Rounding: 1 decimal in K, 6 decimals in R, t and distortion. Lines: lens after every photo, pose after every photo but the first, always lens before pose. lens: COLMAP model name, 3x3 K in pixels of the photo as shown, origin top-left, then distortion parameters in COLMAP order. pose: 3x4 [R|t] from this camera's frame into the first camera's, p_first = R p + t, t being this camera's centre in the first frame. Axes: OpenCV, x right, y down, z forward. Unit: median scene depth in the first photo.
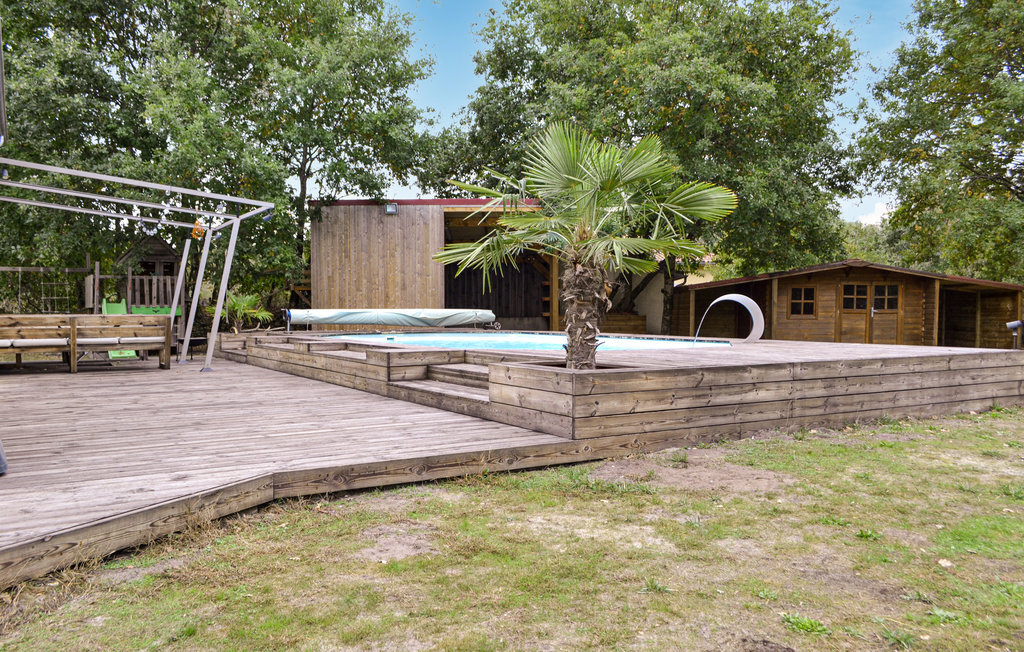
lens RADIAL K [[881.0, 0, 512.0], [0, 881.0, 326.0], [0, 0, 1]] dist [0.129825, -0.000234]
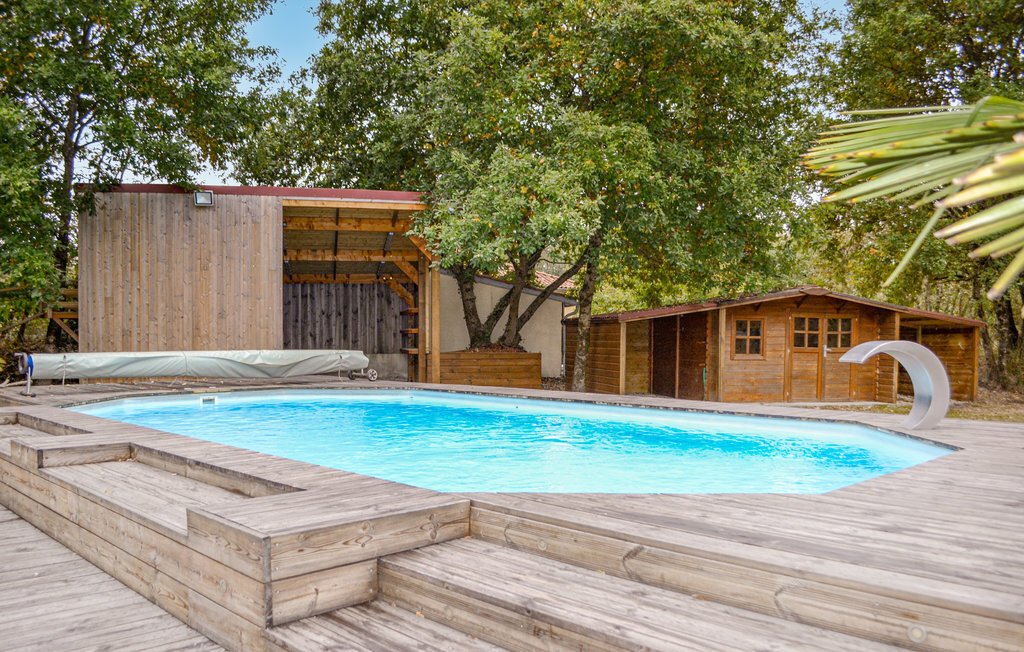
lens RADIAL K [[910.3, 0, 513.7], [0, 910.3, 354.1], [0, 0, 1]] dist [-0.037209, 0.001757]
pose [[0.977805, -0.000577, 0.209518, -0.048977], [0.000353, 0.999999, 0.001104, -0.014376], [-0.209519, -0.001006, 0.977804, 0.268755]]
